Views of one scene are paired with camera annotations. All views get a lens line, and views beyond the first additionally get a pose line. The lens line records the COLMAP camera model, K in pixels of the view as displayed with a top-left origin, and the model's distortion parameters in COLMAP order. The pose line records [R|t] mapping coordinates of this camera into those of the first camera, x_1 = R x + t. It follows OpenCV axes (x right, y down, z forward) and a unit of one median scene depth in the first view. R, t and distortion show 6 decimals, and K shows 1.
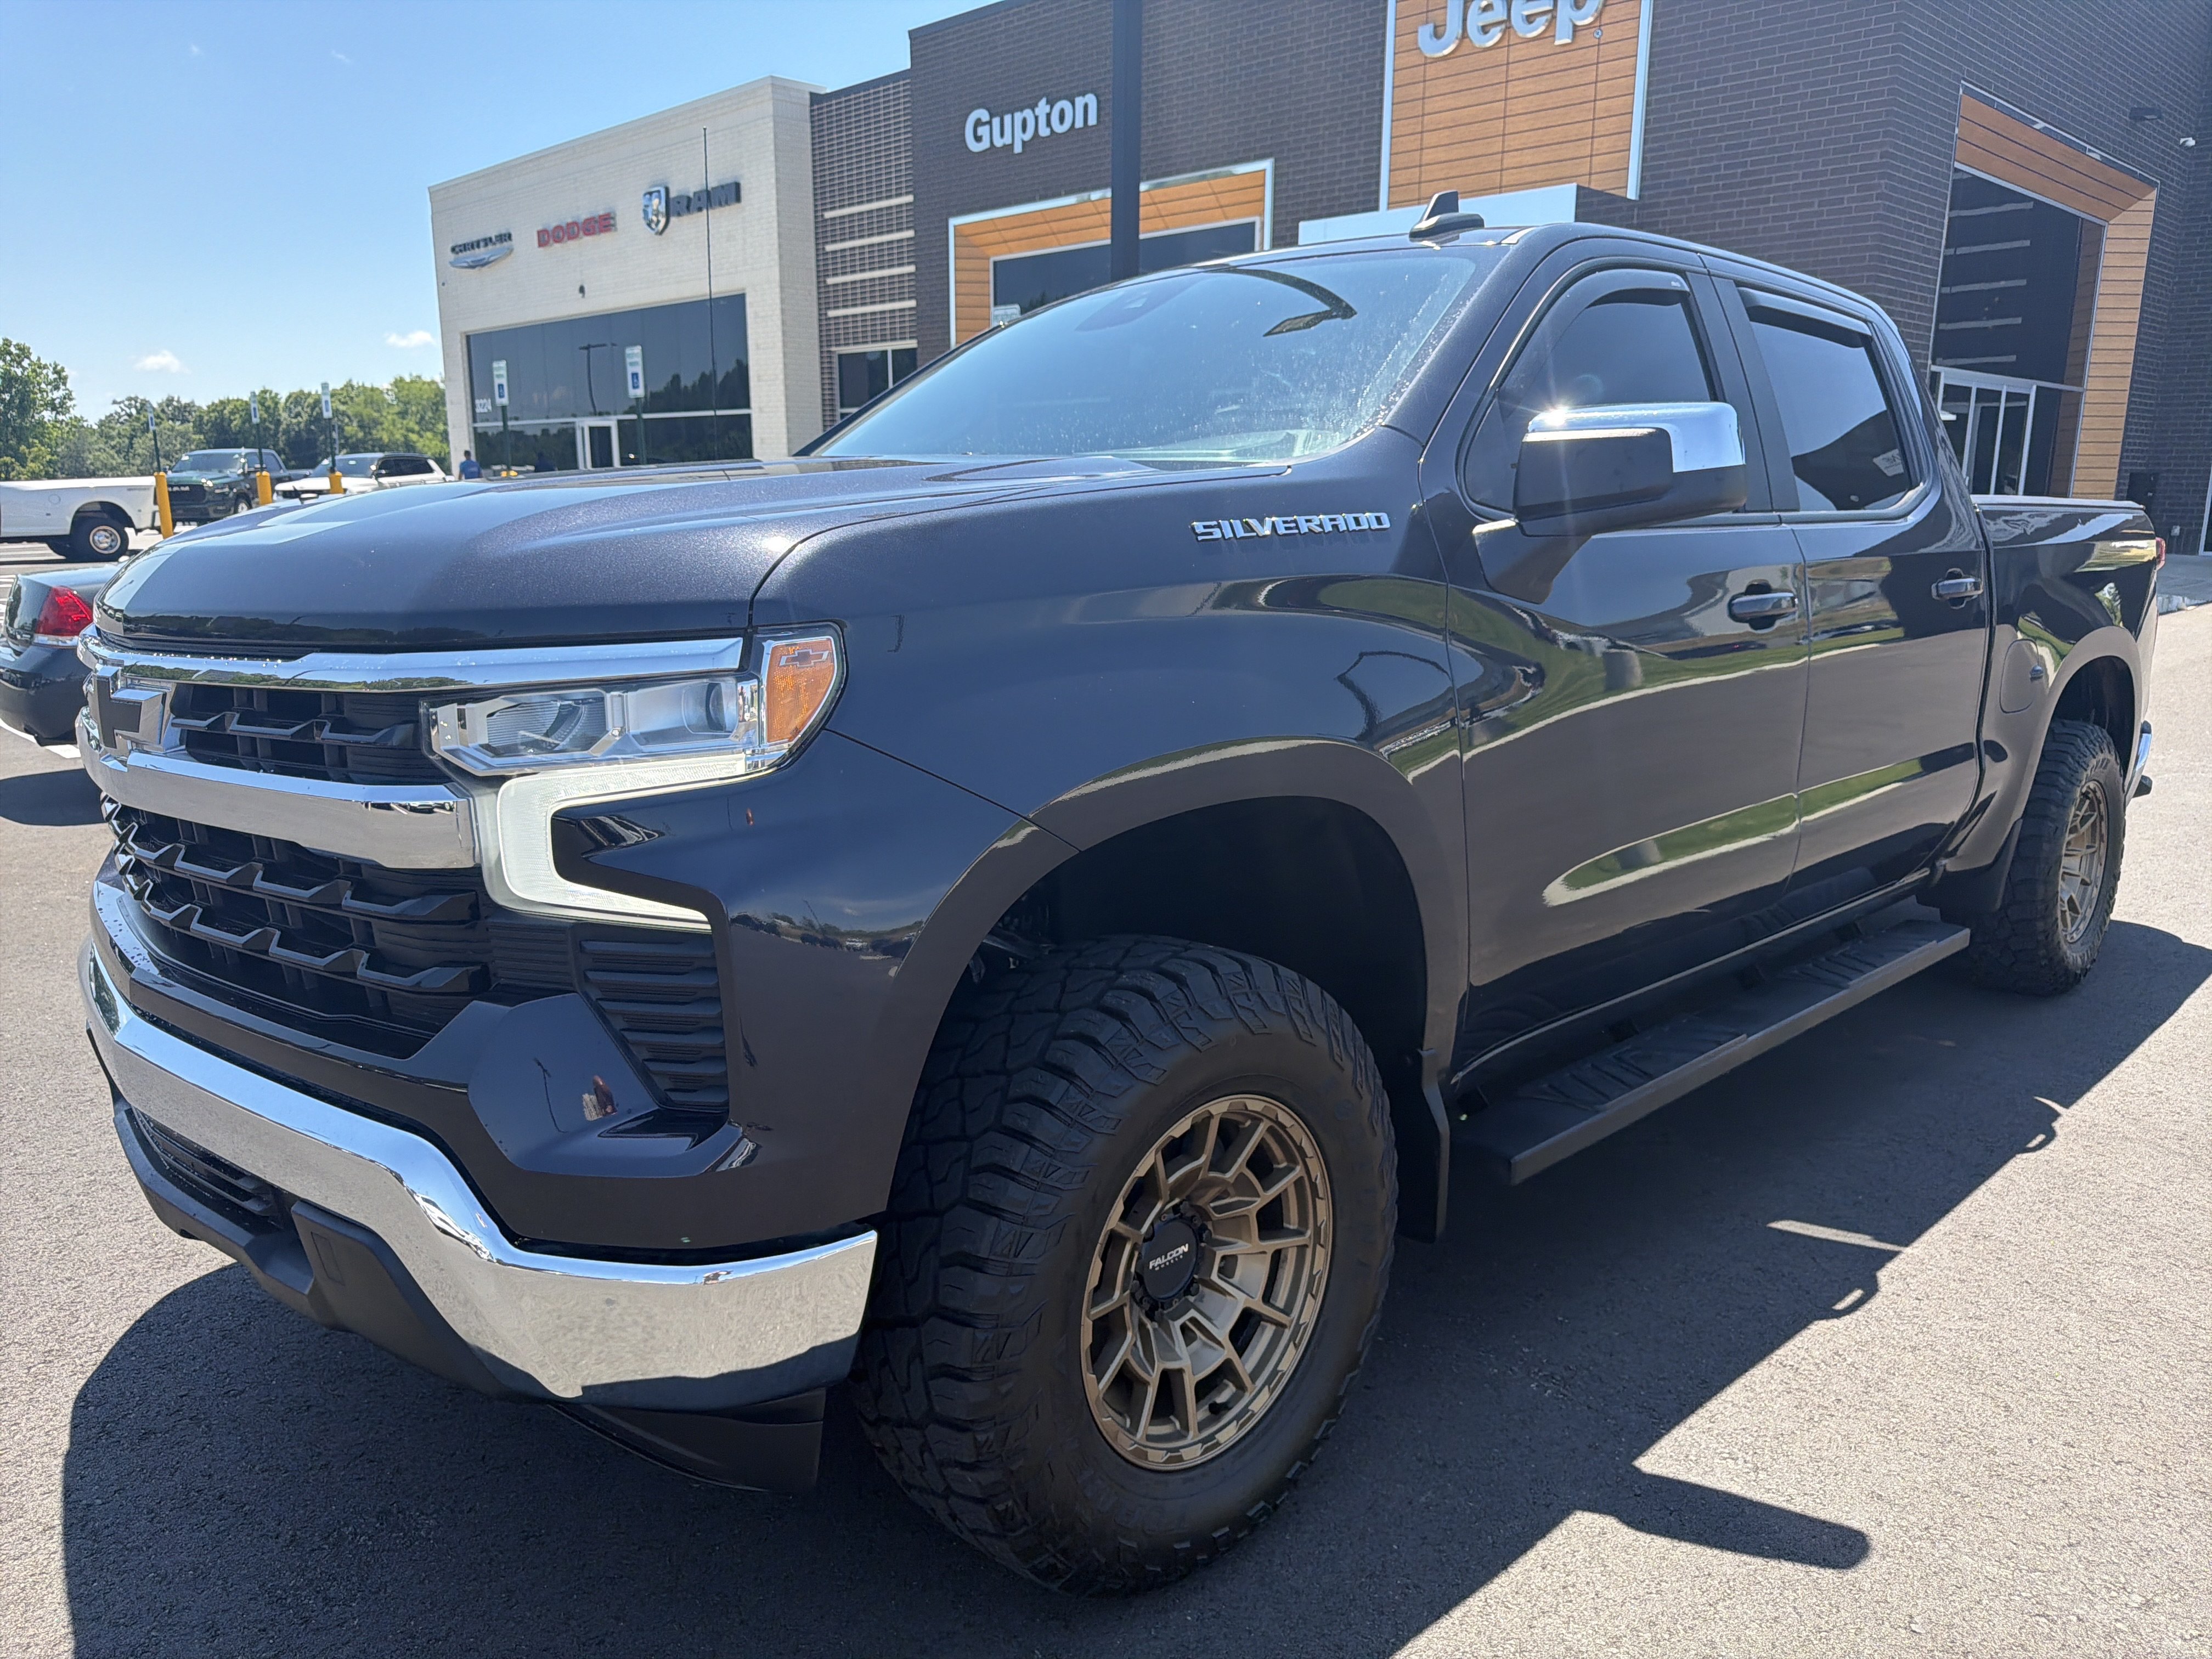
lens RADIAL K [[1574.8, 0, 1106.1], [0, 1574.8, 837.9], [0, 0, 1]] dist [0.018335, -0.021976]
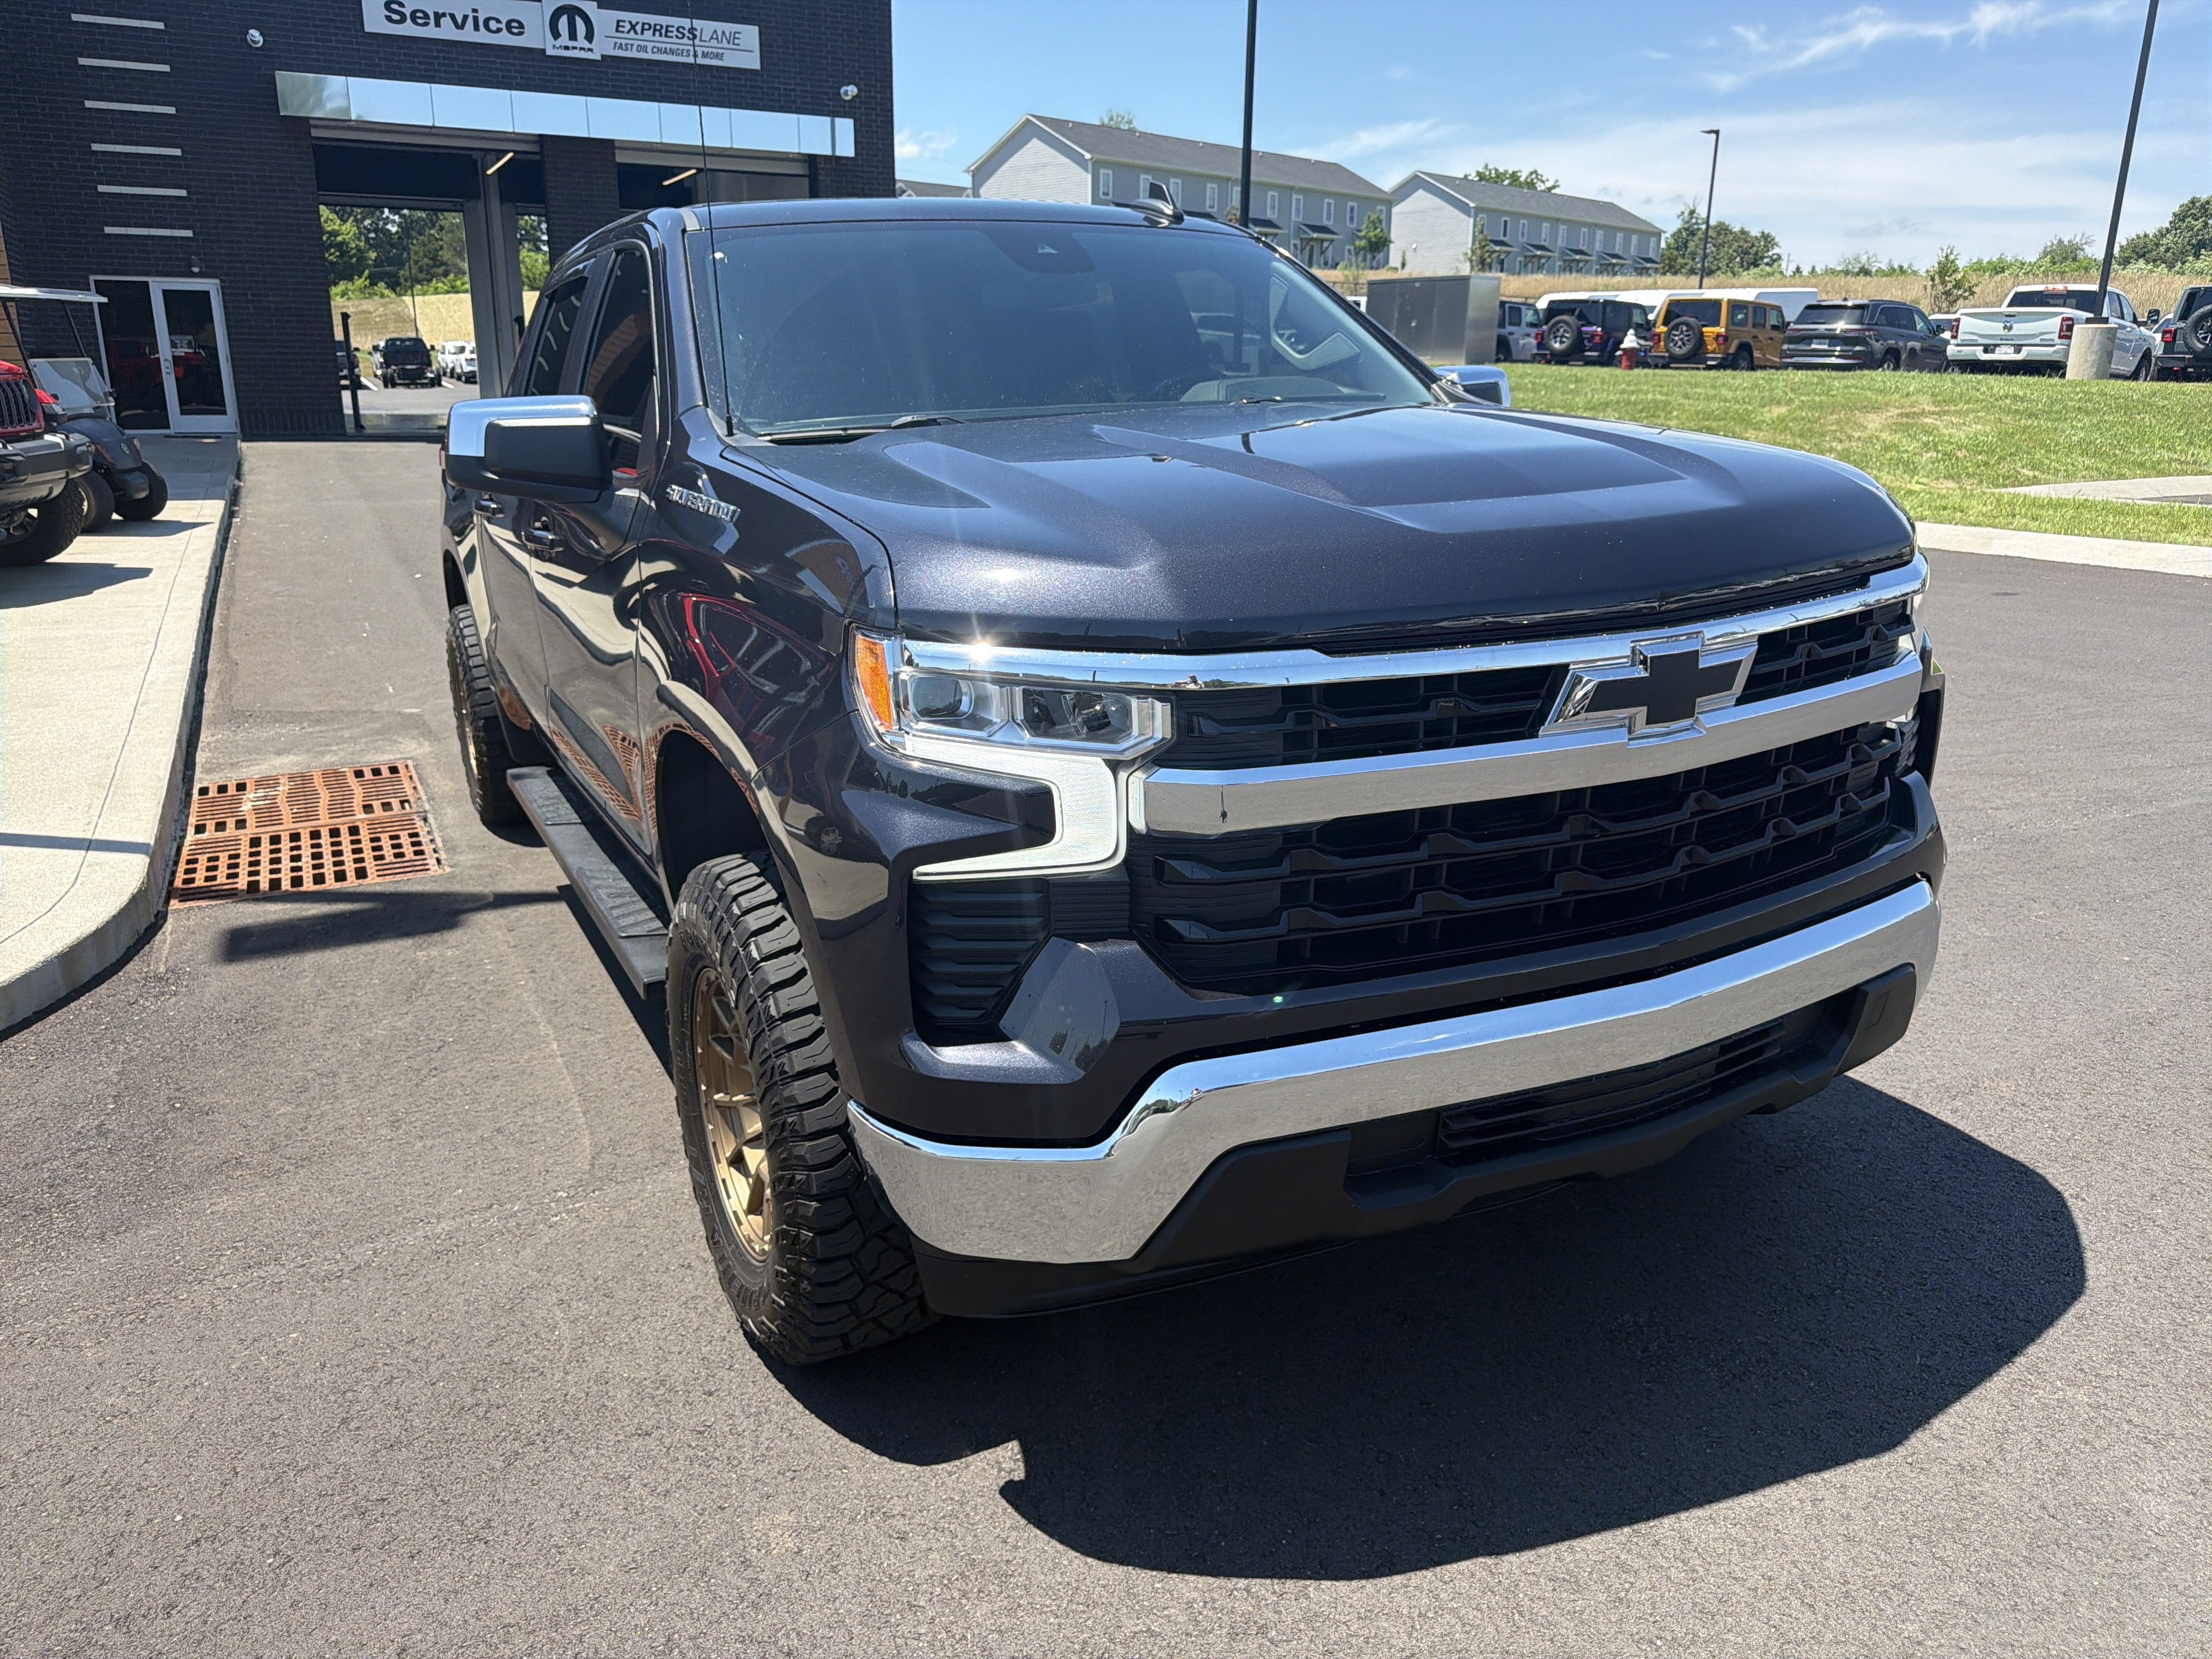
lens RADIAL K [[1574.8, 0, 1111.5], [0, 1574.8, 828.6], [0, 0, 1]] dist [0.018335, -0.021976]
pose [[0.292981, -0.266701, 0.918168, -0.832505], [0.200521, 0.956091, 0.213731, -0.138748], [-0.934855, 0.121493, 0.333596, 0.496145]]
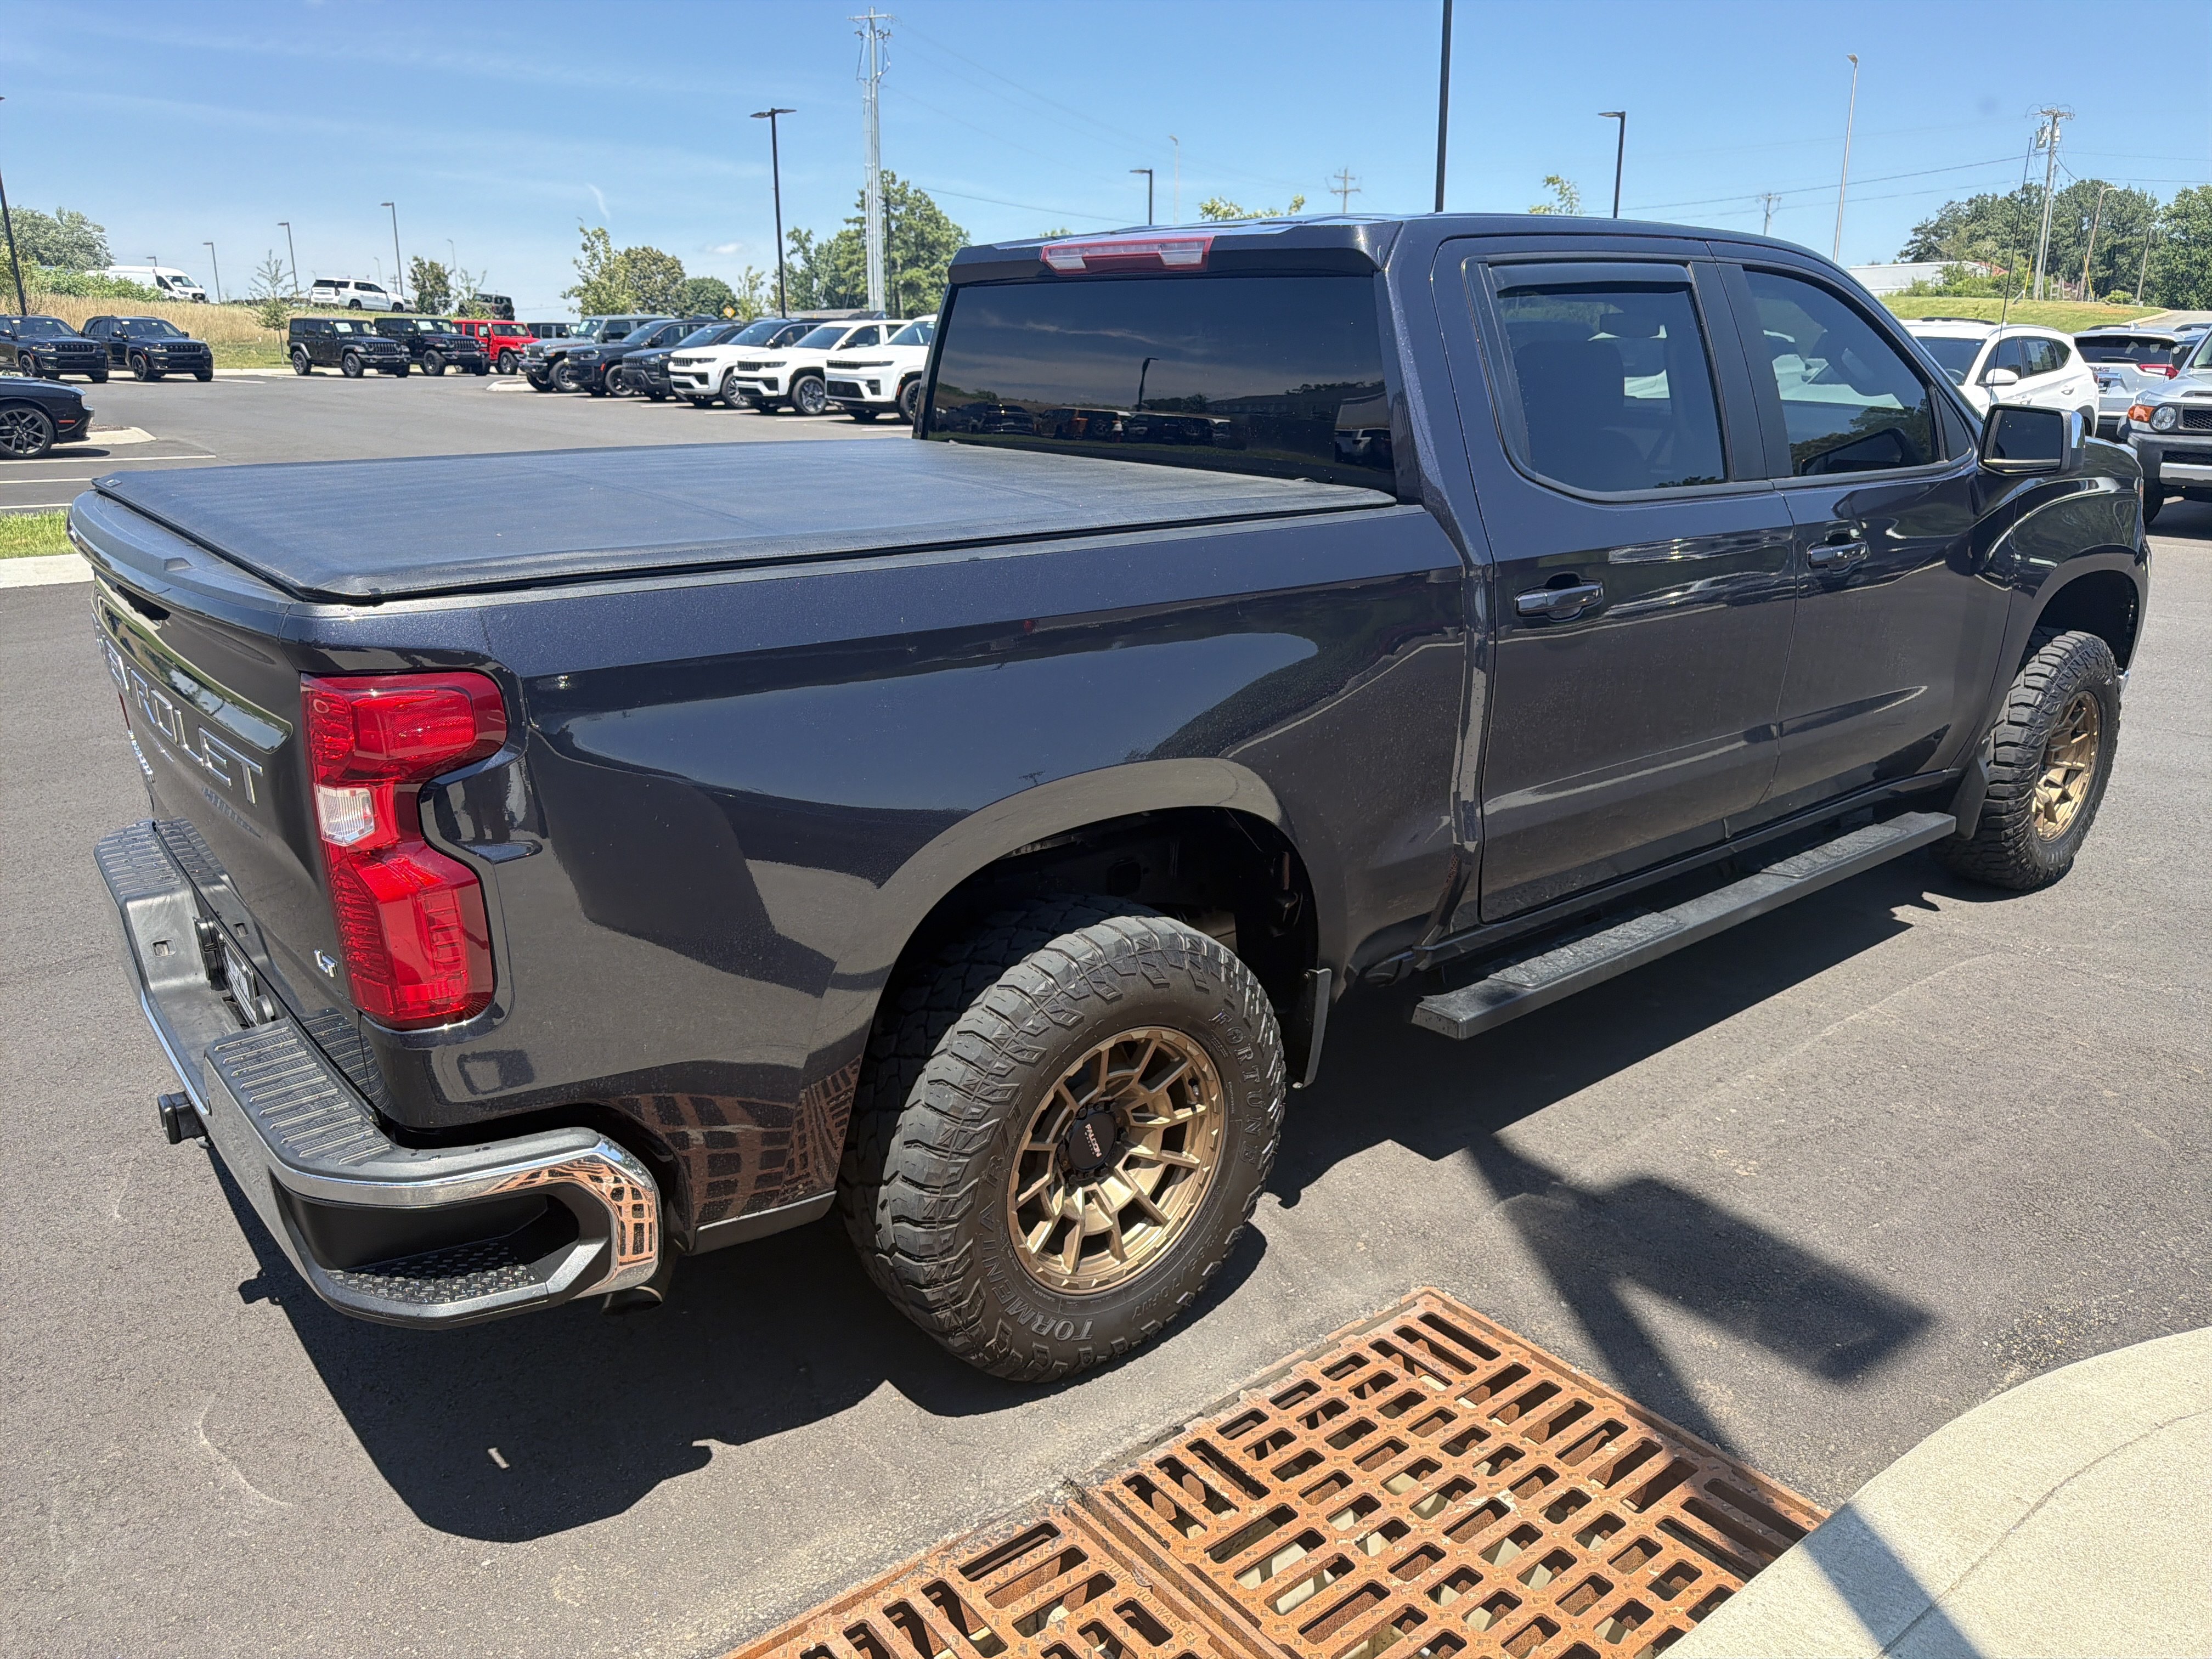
lens RADIAL K [[1574.8, 0, 1096.7], [0, 1574.8, 838.4], [0, 0, 1]] dist [0.018335, -0.021976]
pose [[-0.995306, -0.025293, 0.093410, 0.302031], [0.022704, 0.877268, 0.479464, -0.477660], [-0.094072, 0.479334, -0.872576, 2.024052]]
